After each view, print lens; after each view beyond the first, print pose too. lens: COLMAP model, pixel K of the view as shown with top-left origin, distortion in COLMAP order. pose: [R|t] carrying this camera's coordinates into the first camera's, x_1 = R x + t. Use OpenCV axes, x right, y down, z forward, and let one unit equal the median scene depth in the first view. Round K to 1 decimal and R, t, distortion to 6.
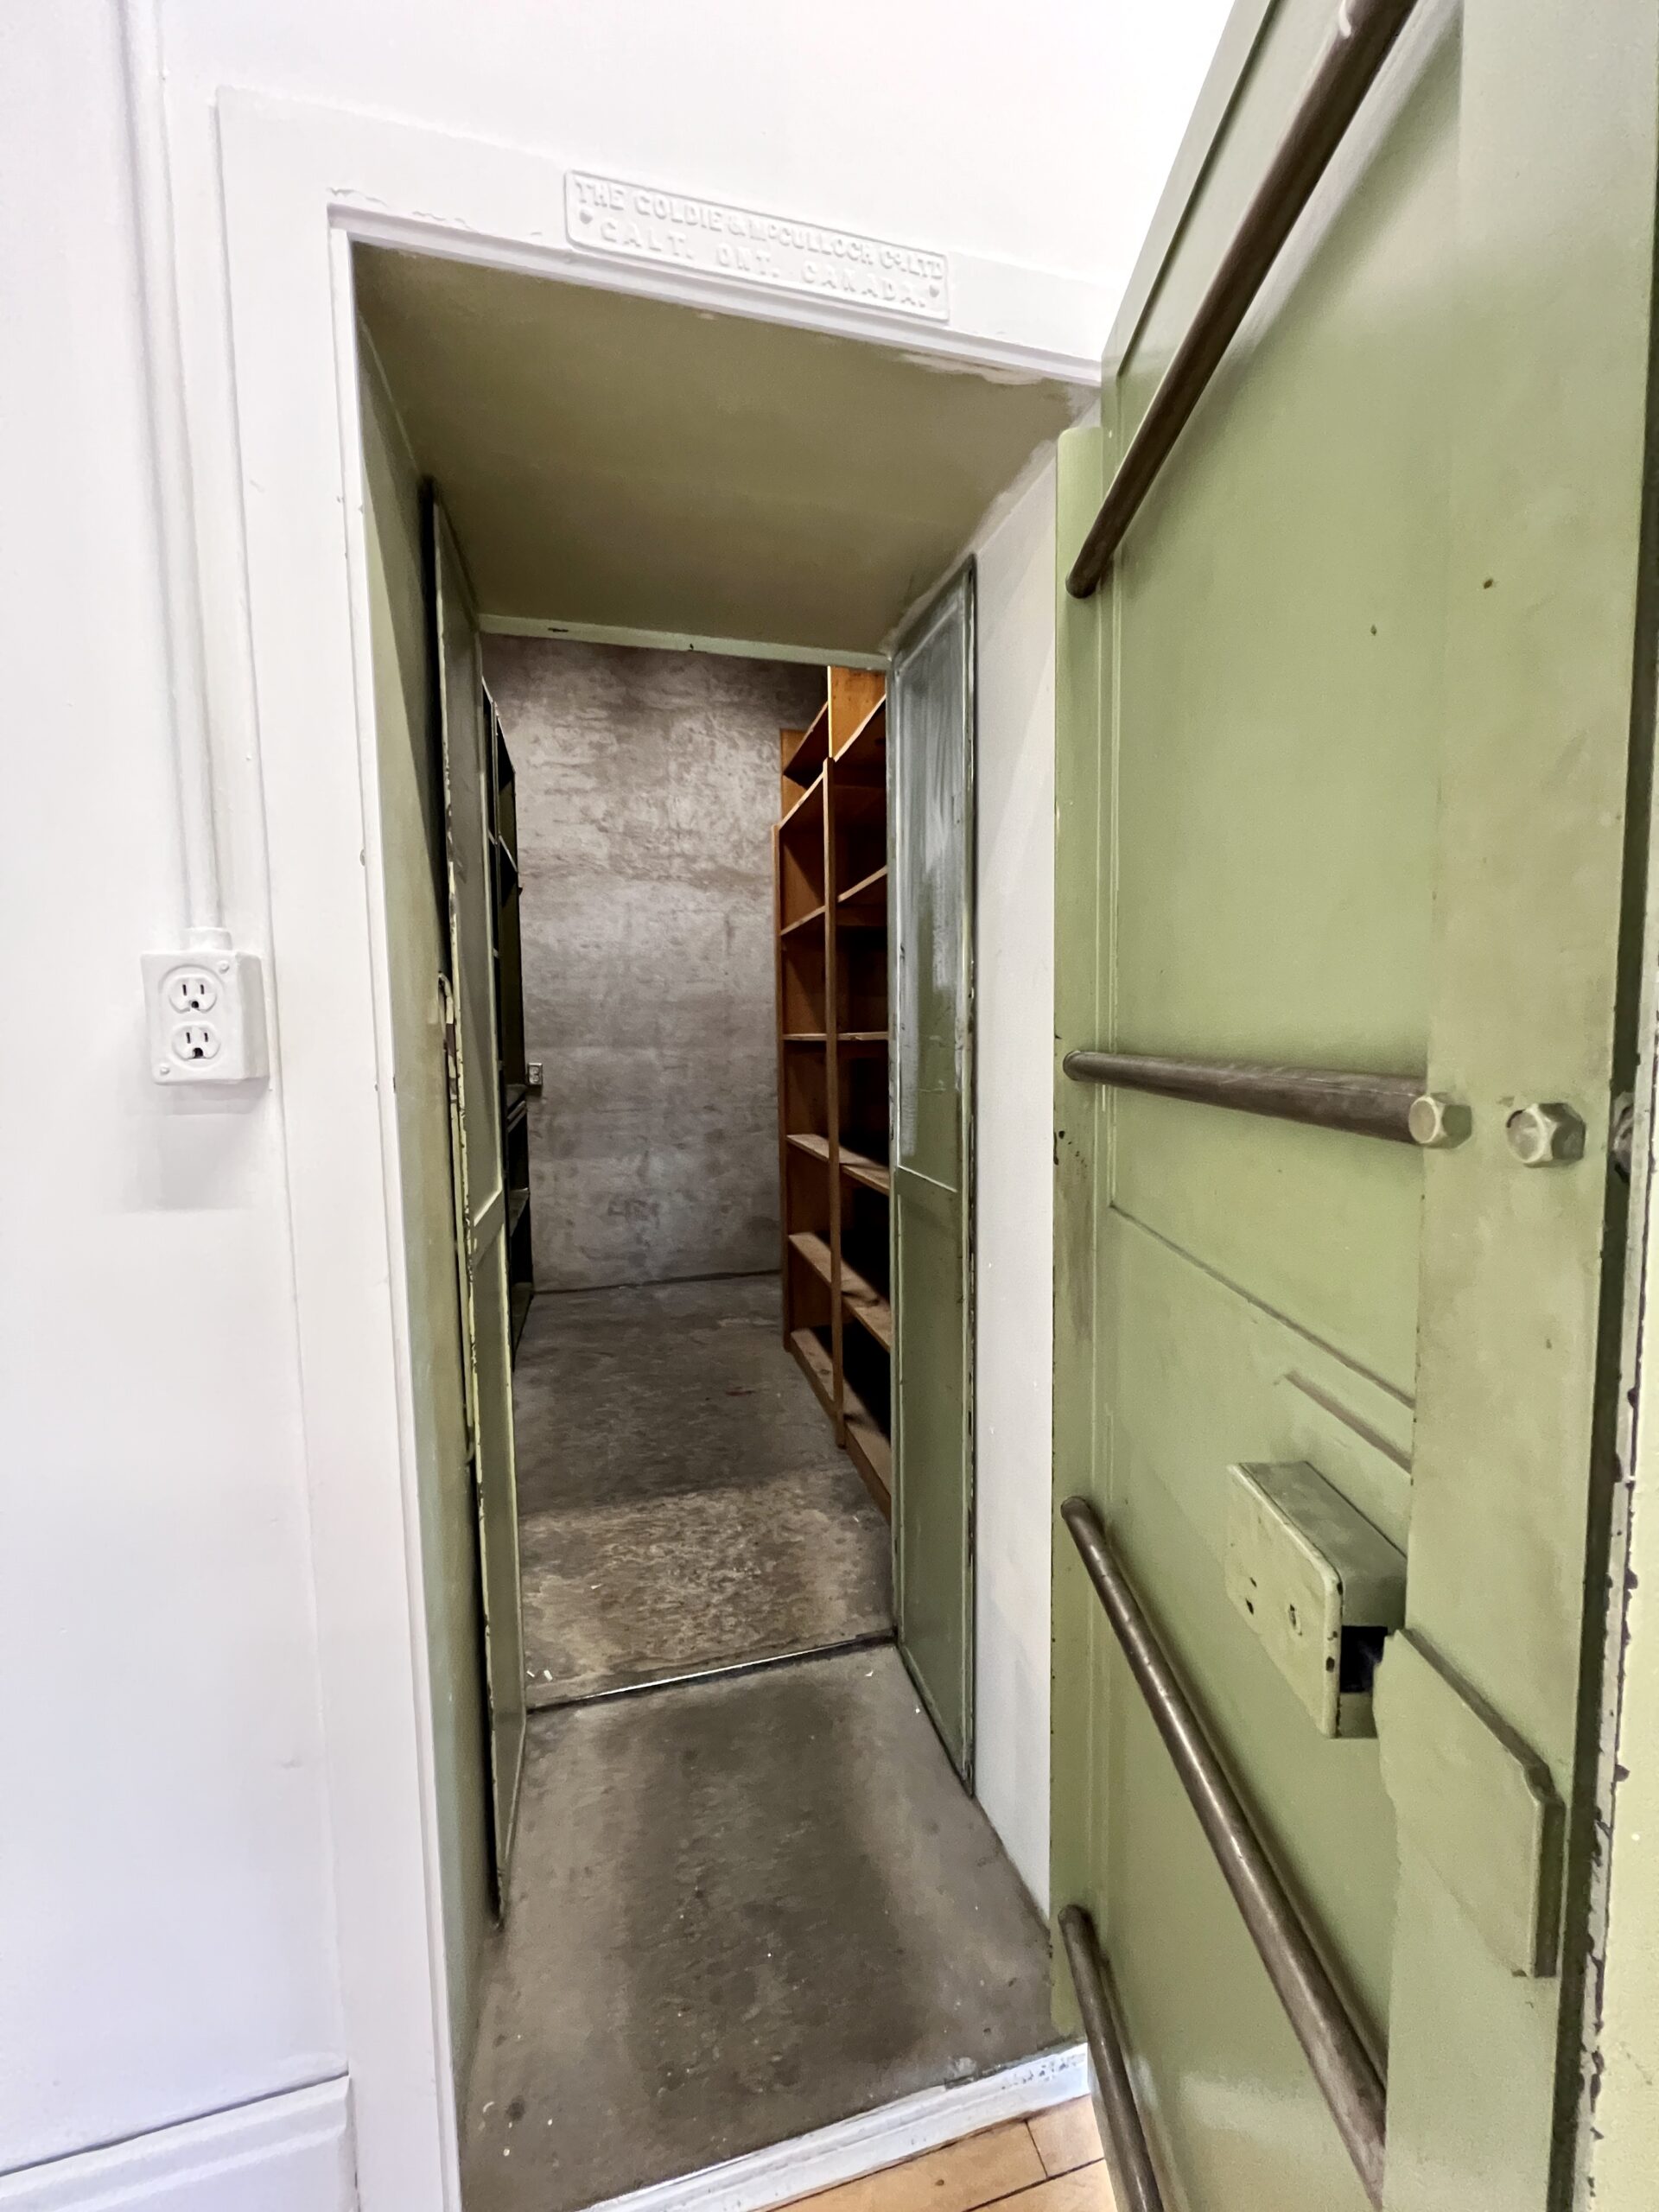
lens RADIAL K [[883.5, 0, 818.6], [0, 883.5, 1101.9], [0, 0, 1]] dist [-0.001479, -0.000268]
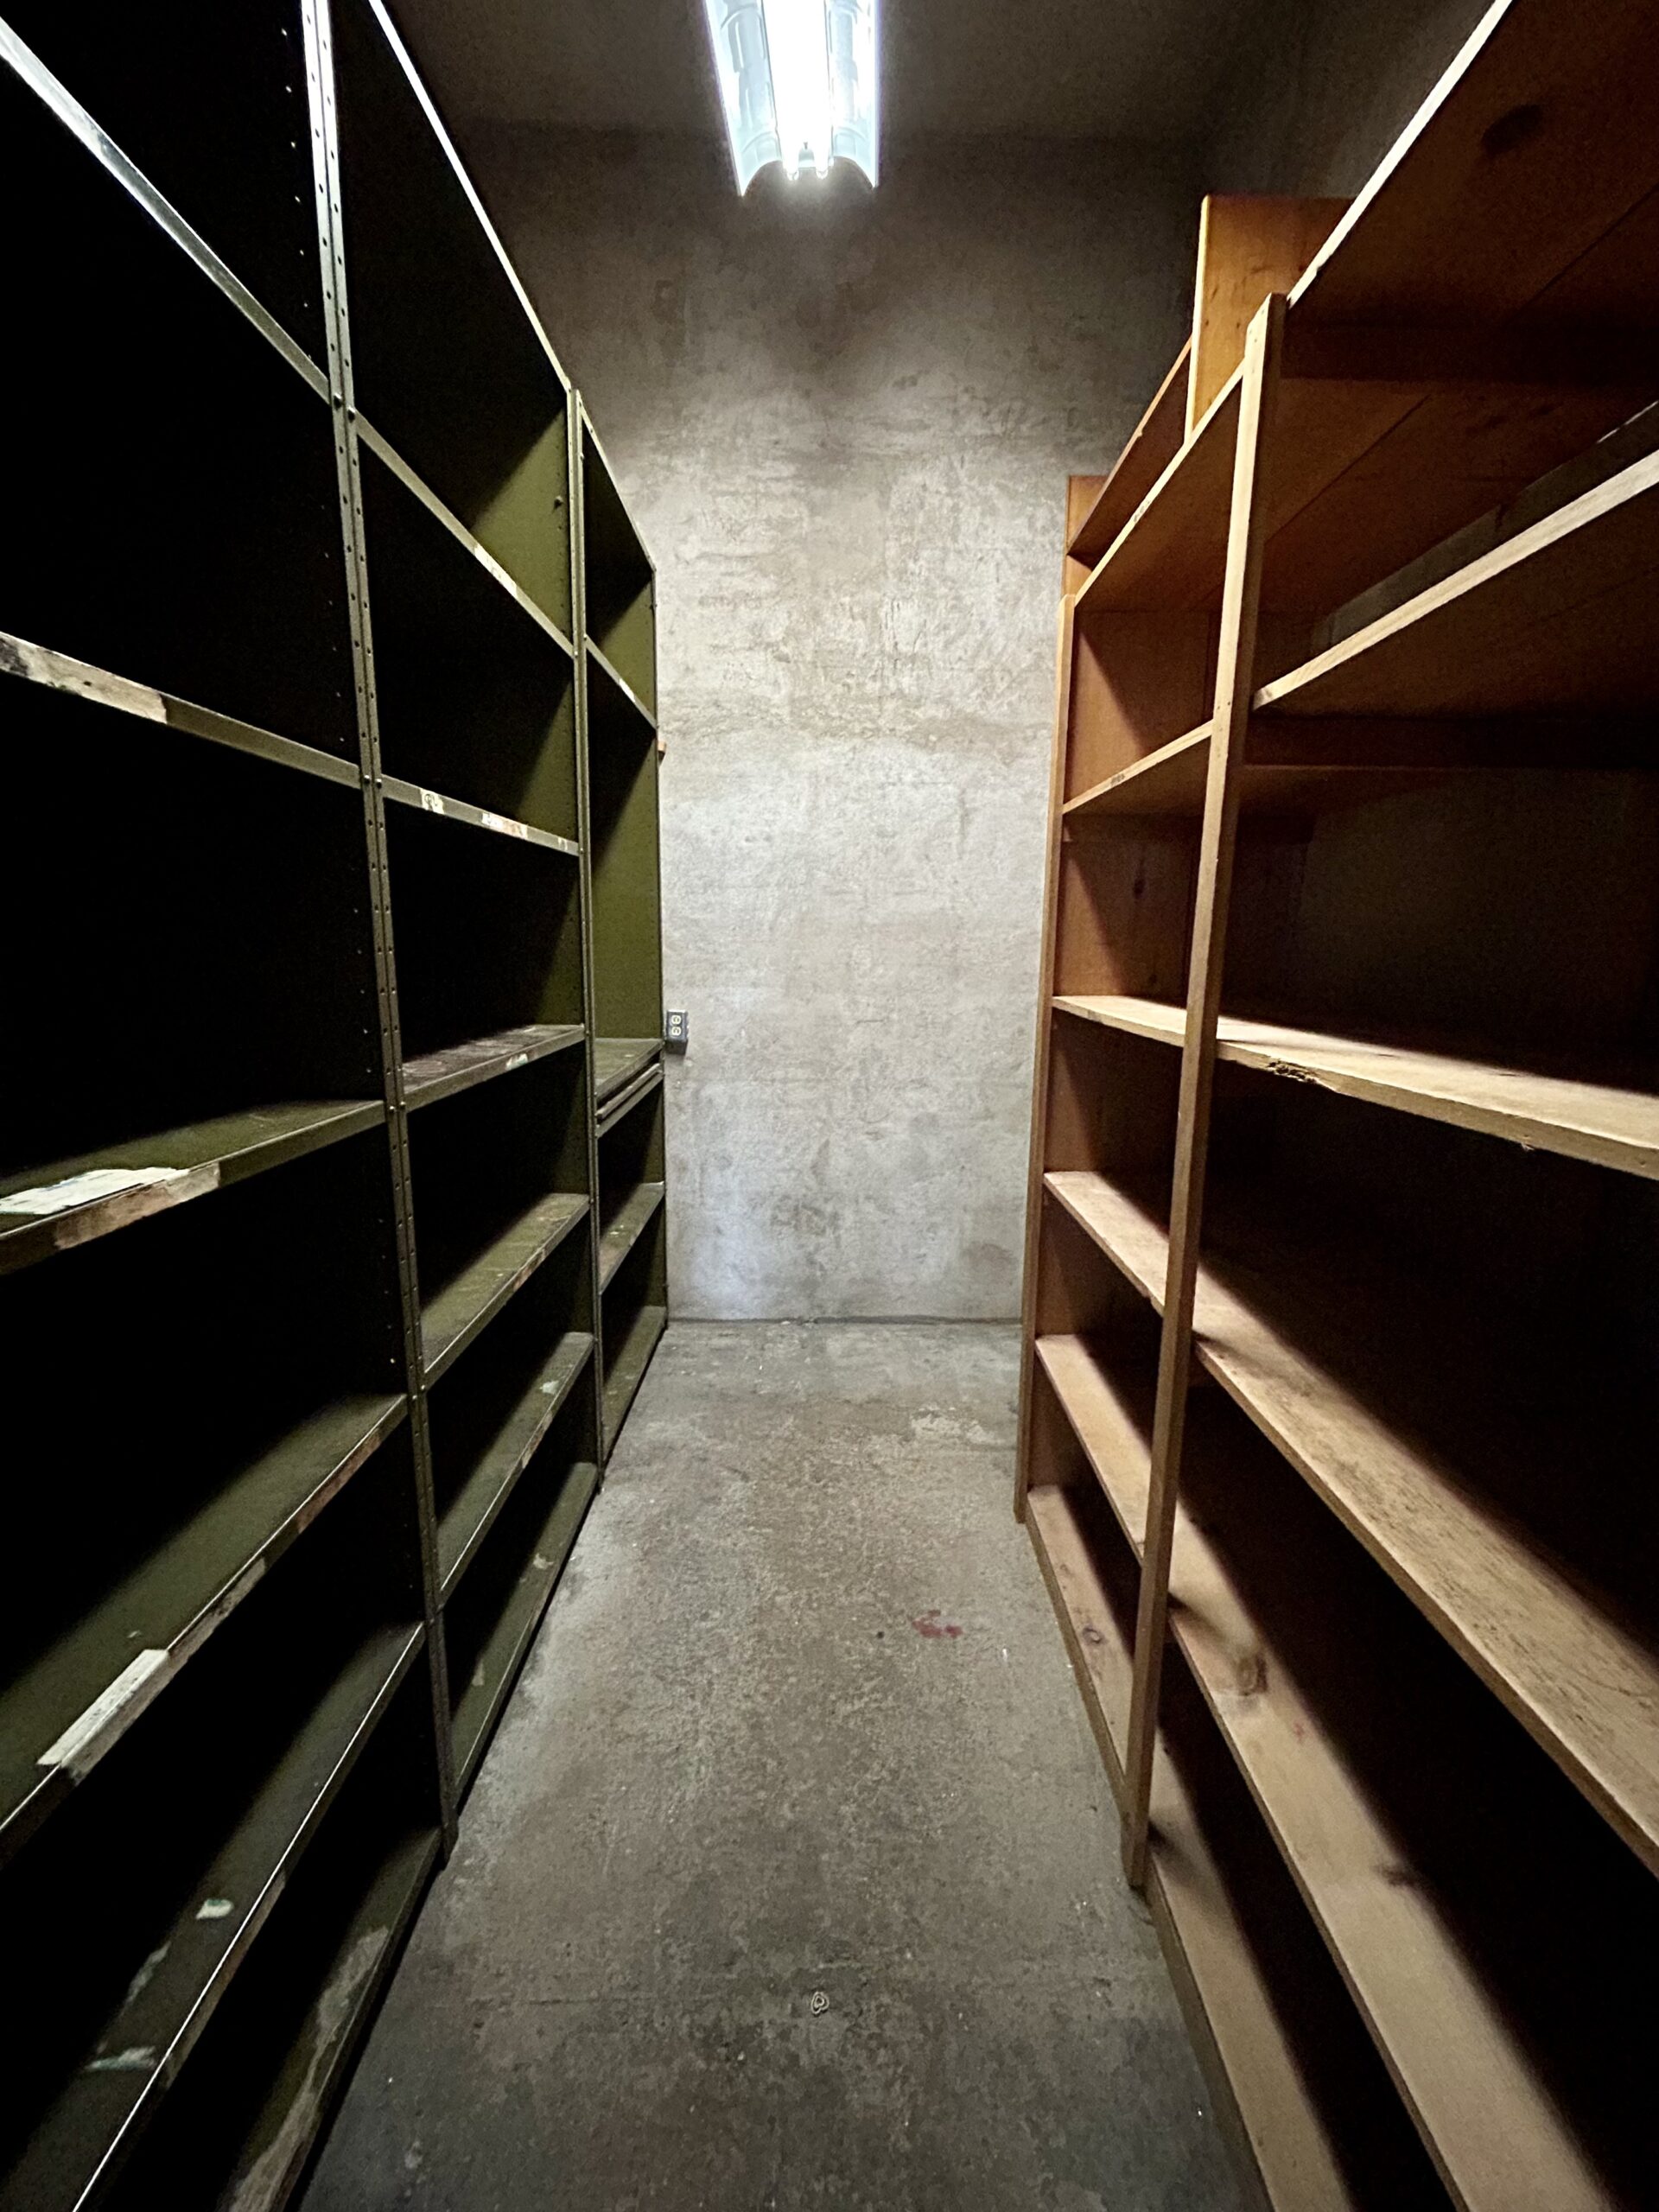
lens RADIAL K [[887.0, 0, 827.0], [0, 887.0, 1109.0], [0, 0, 1]] dist [-0.002430, 0.001150]
pose [[0.970860, 0.069938, -0.229216, -0.035404], [-0.043987, 0.992224, 0.116438, -0.051965], [0.235577, -0.102962, 0.966386, 0.329425]]
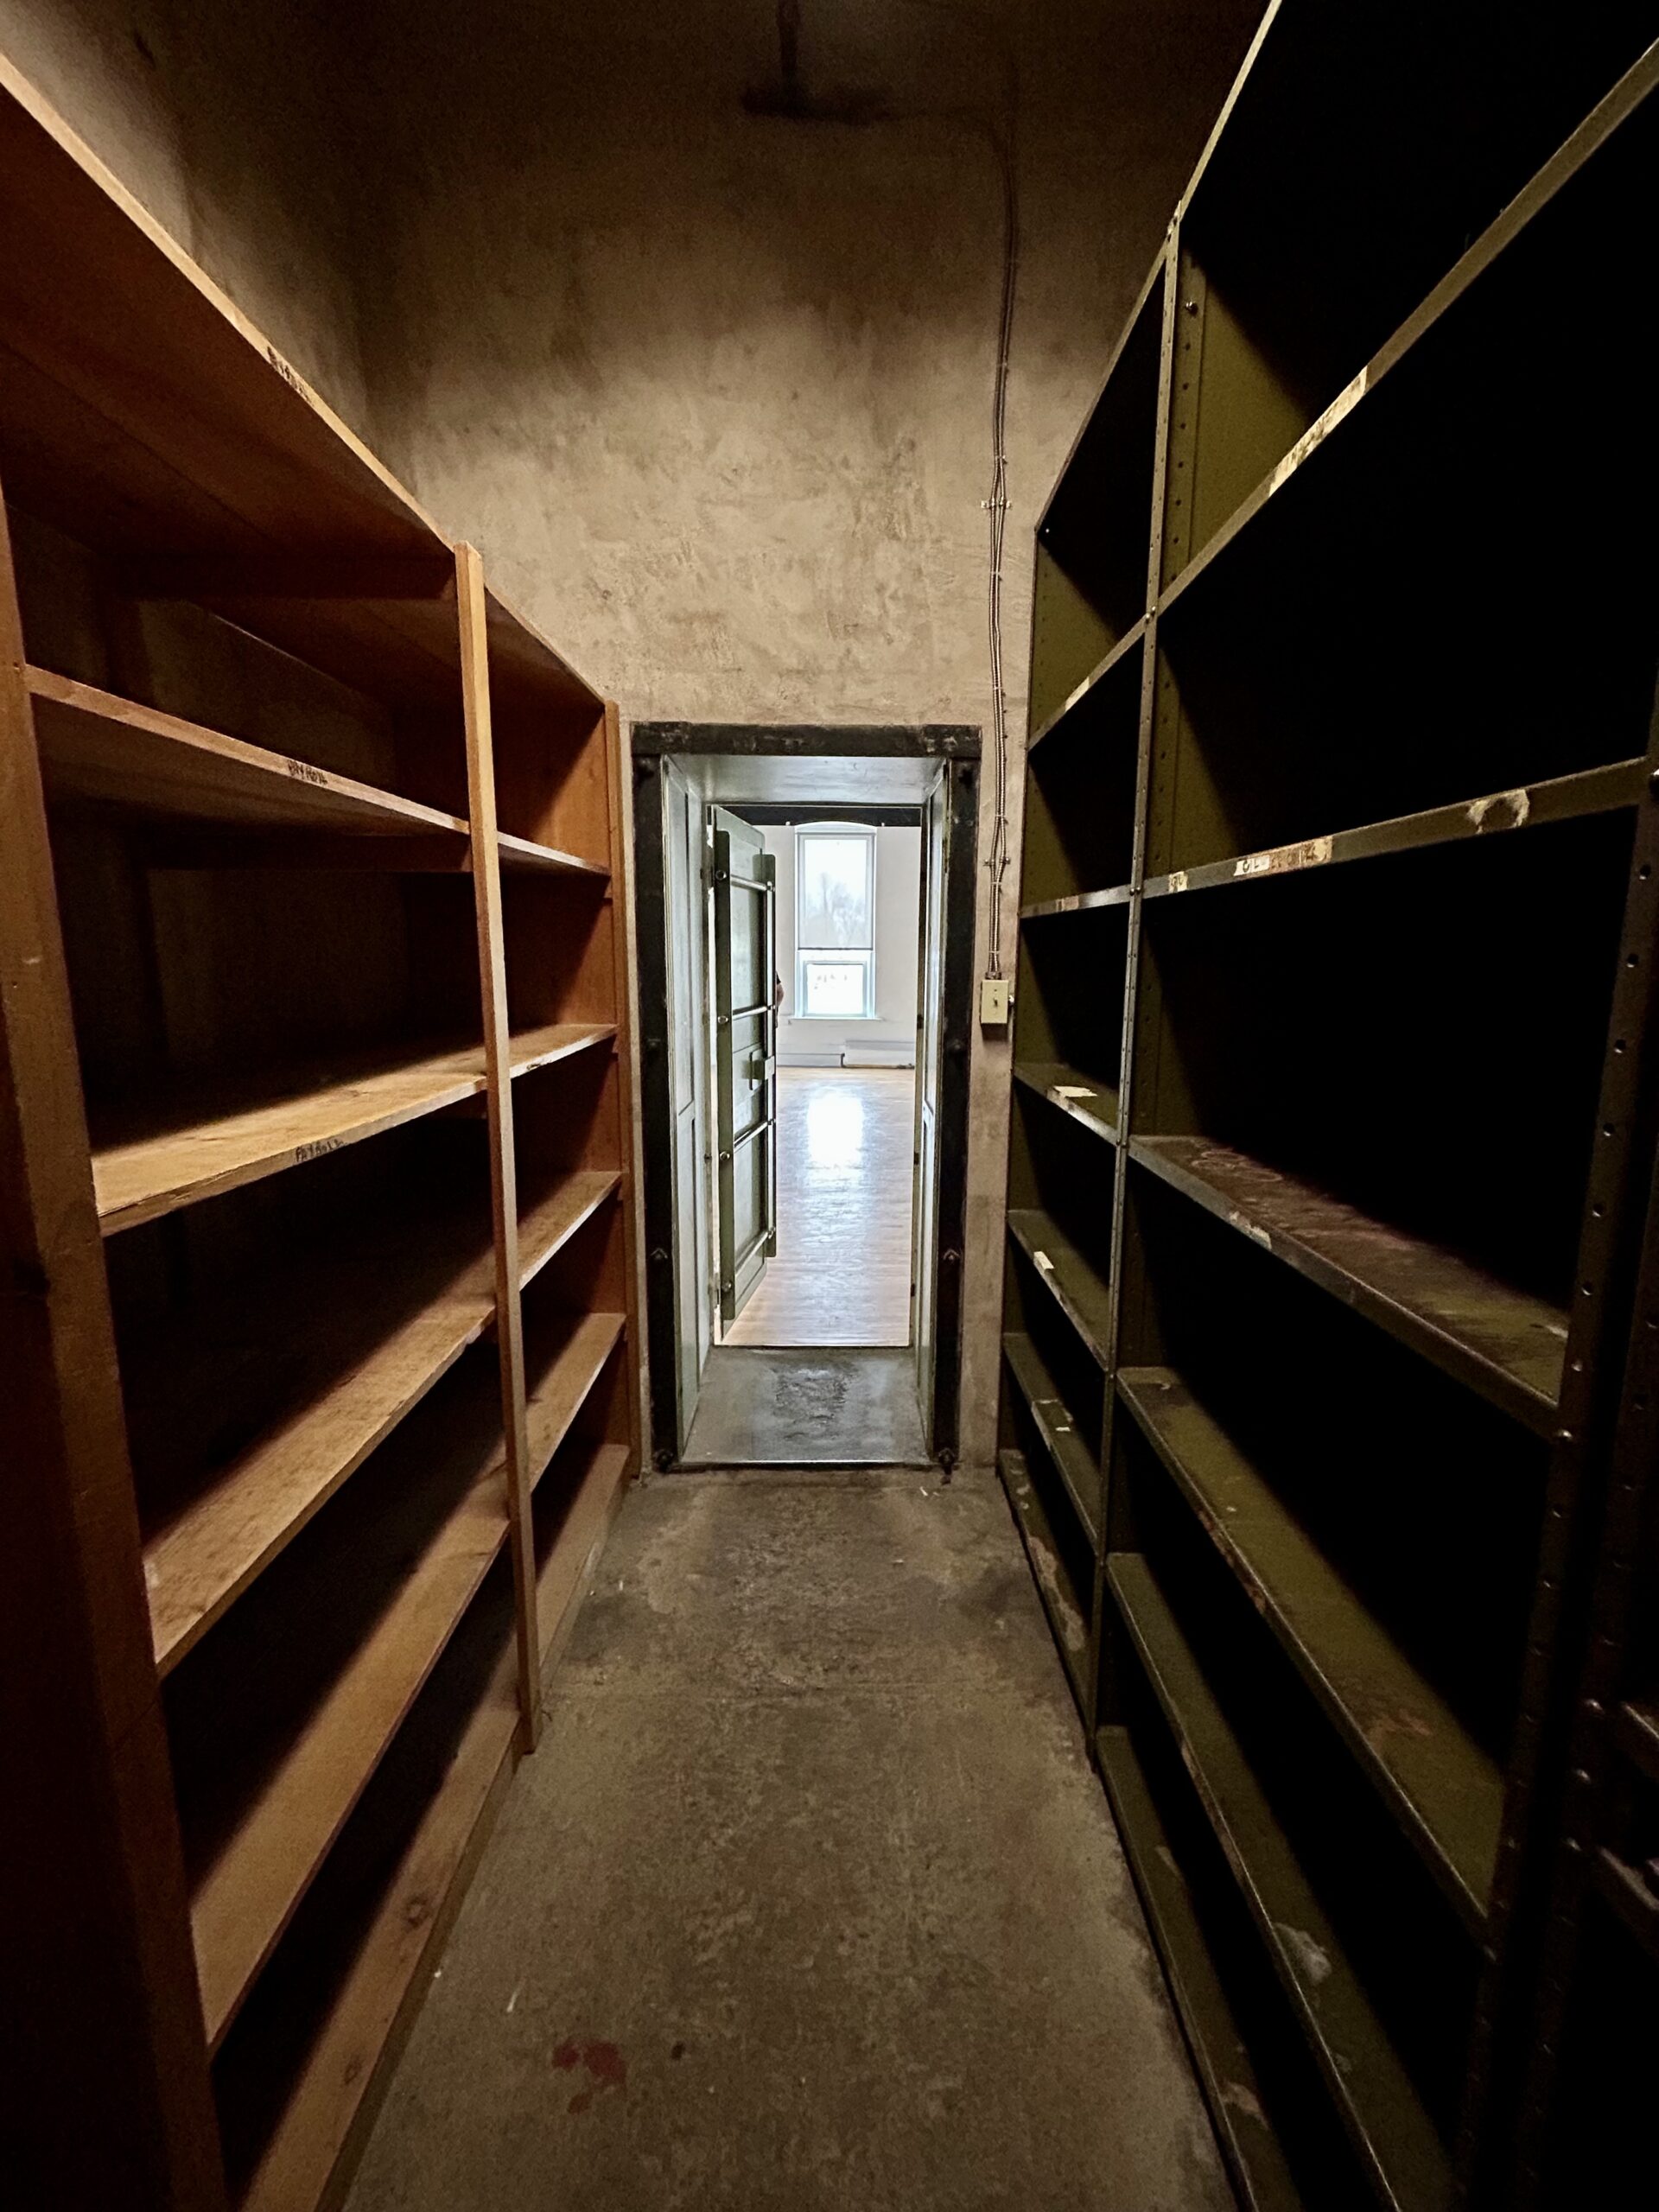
lens RADIAL K [[887.0, 0, 843.2], [0, 887.0, 1089.0], [0, 0, 1]] dist [-0.002430, 0.001150]
pose [[-0.974704, -0.044775, 0.218970, -0.185671], [0.005730, 0.974400, 0.224750, -0.114743], [-0.223427, 0.220320, -0.949494, 0.893332]]
